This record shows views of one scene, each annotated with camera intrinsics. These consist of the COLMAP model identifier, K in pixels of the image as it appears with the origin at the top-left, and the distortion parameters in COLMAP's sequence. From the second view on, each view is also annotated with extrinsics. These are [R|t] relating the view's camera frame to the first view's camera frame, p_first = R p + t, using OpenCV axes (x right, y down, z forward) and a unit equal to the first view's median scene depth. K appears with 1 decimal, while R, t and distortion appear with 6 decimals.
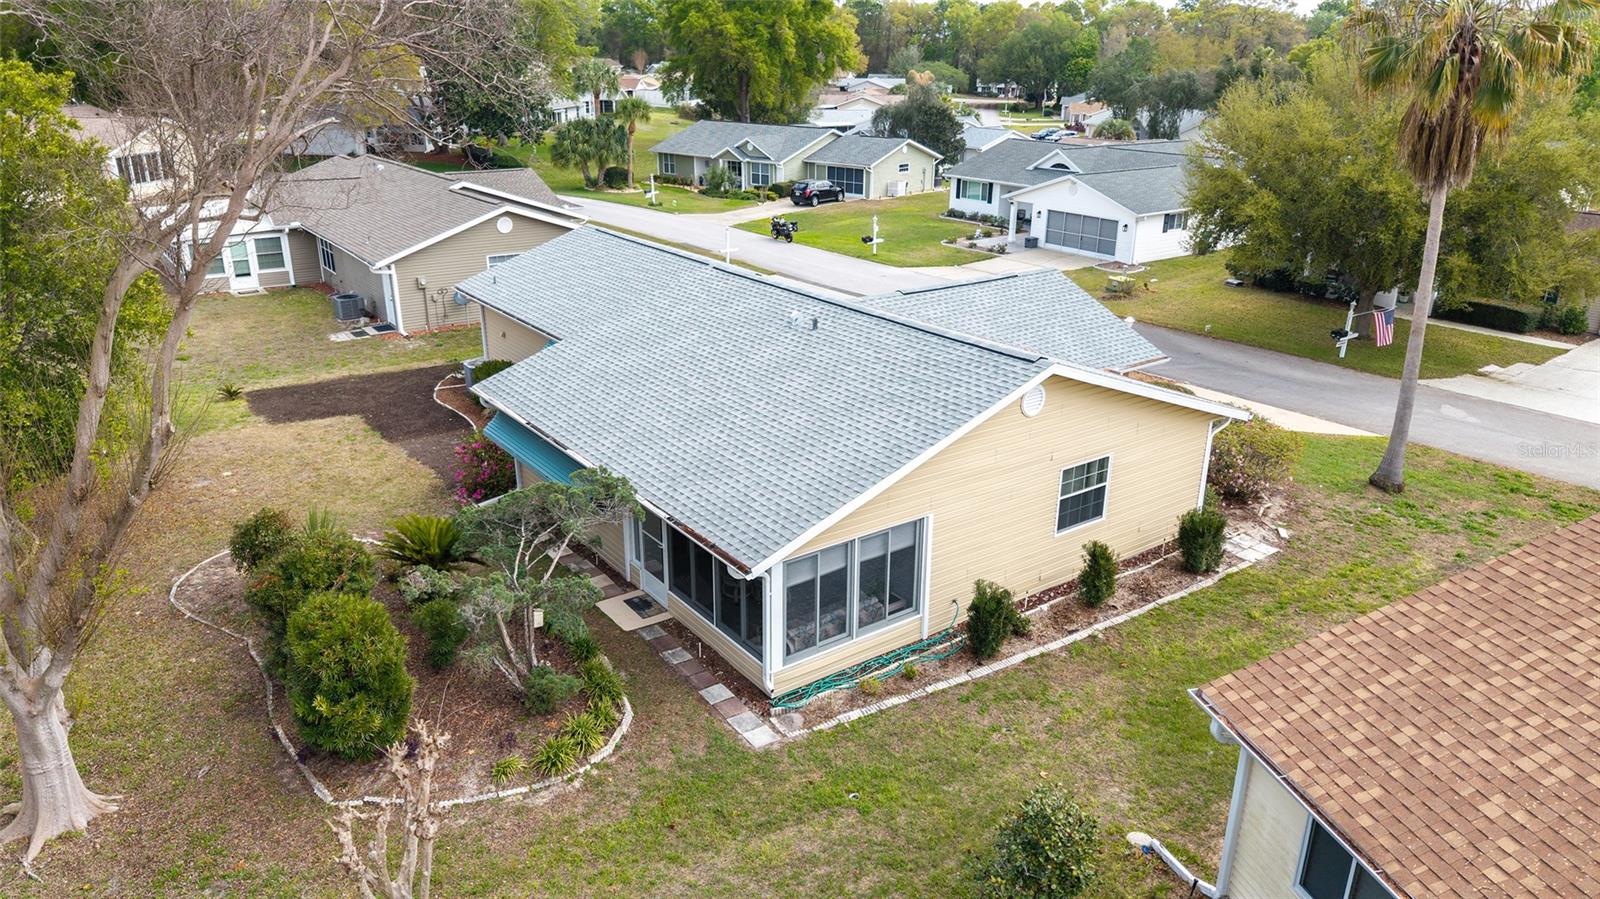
lens RADIAL K [[1083.2, 0, 800.0], [0, 1083.2, 449.5], [0, 0, 1]] dist [0.029084, -0.045506]
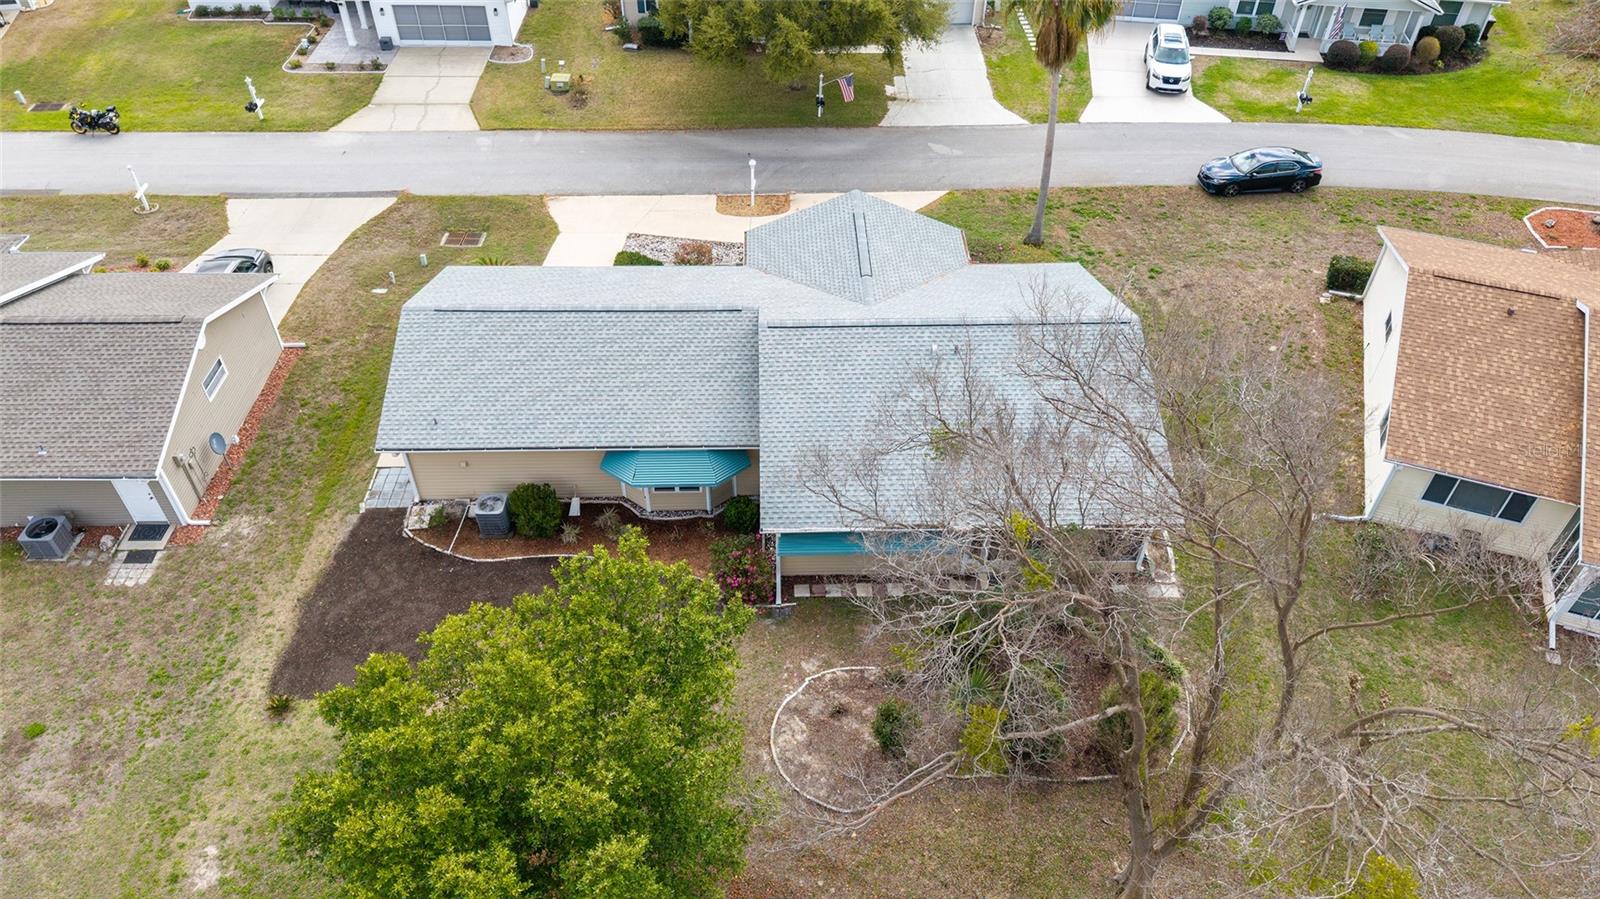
lens RADIAL K [[1083.2, 0, 800.0], [0, 1083.2, 449.5], [0, 0, 1]] dist [0.029084, -0.045506]
pose [[0.562745, -0.552849, 0.614554, -0.740664], [0.278190, 0.826739, 0.488992, -0.537739], [-0.778414, -0.104215, 0.619040, 0.205024]]
